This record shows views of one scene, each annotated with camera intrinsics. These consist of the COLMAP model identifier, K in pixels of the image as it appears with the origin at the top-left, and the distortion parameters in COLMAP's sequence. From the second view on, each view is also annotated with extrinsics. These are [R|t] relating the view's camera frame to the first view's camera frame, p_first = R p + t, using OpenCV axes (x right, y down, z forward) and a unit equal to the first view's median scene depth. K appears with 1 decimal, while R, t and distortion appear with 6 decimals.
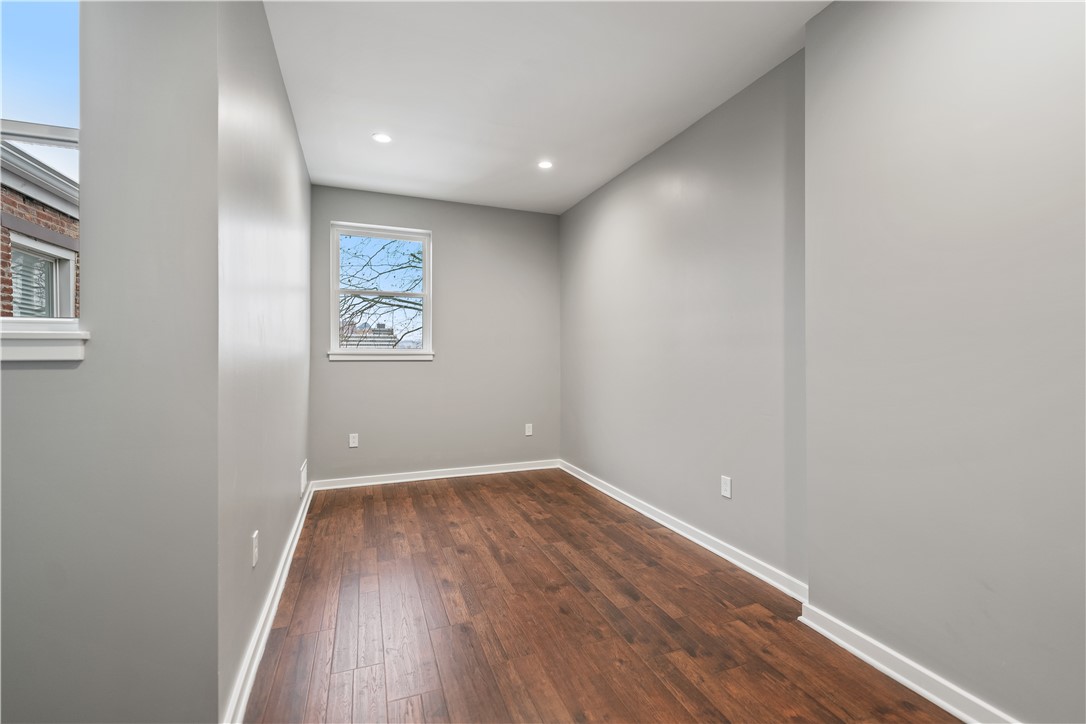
lens RADIAL K [[463.0, 0, 553.2], [0, 463.0, 355.3], [0, 0, 1]] dist [-0.001718, -0.000193]
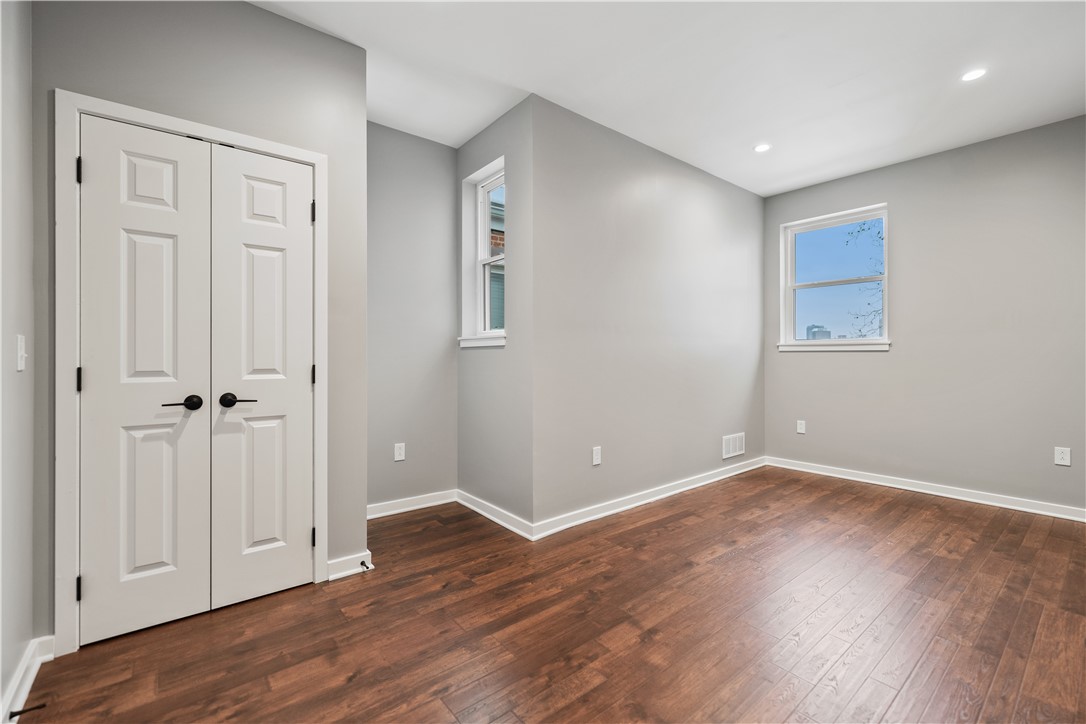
lens RADIAL K [[468.6, 0, 547.6], [0, 468.6, 356.3], [0, 0, 1]] dist [-0.002345, -0.000237]
pose [[0.304170, 0.001121, -0.952617, 0.637420], [0.003820, 0.999990, 0.002397, 0.028414], [0.952610, -0.004368, 0.304162, 0.199212]]
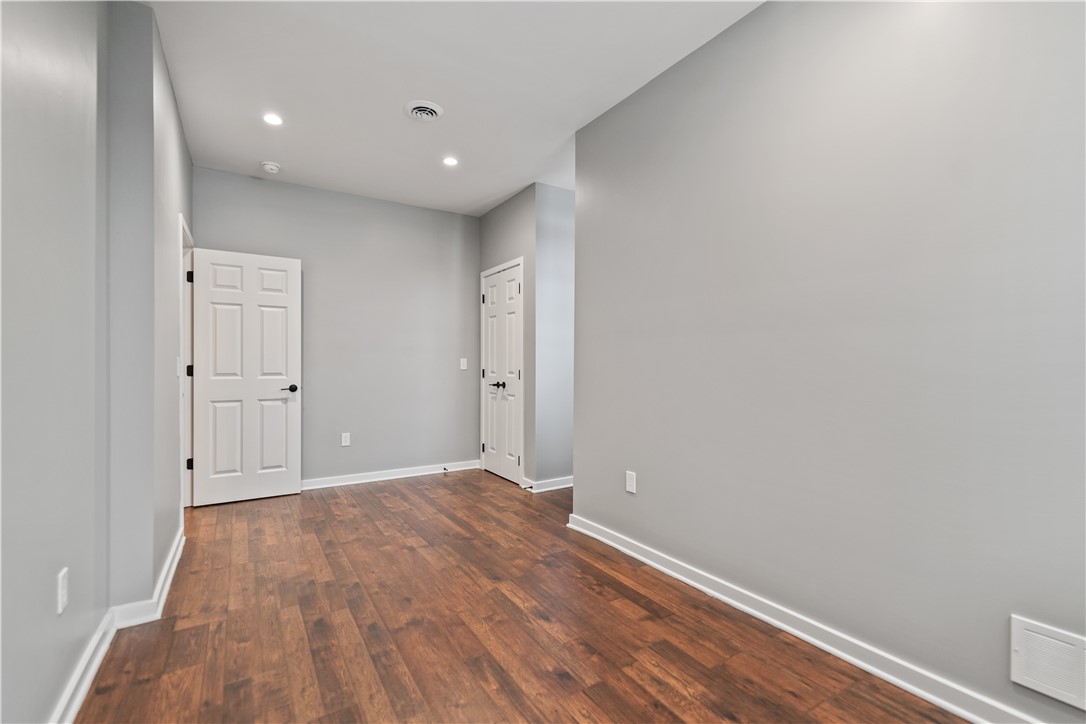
lens RADIAL K [[487.2, 0, 549.7], [0, 487.2, 361.5], [0, 0, 1]] dist [-0.000067, 0.000103]
pose [[-0.983269, -0.001855, -0.182152, -0.069499], [-0.000281, 0.999962, -0.008669, 0.029920], [0.182162, -0.008473, -0.983232, 1.659703]]
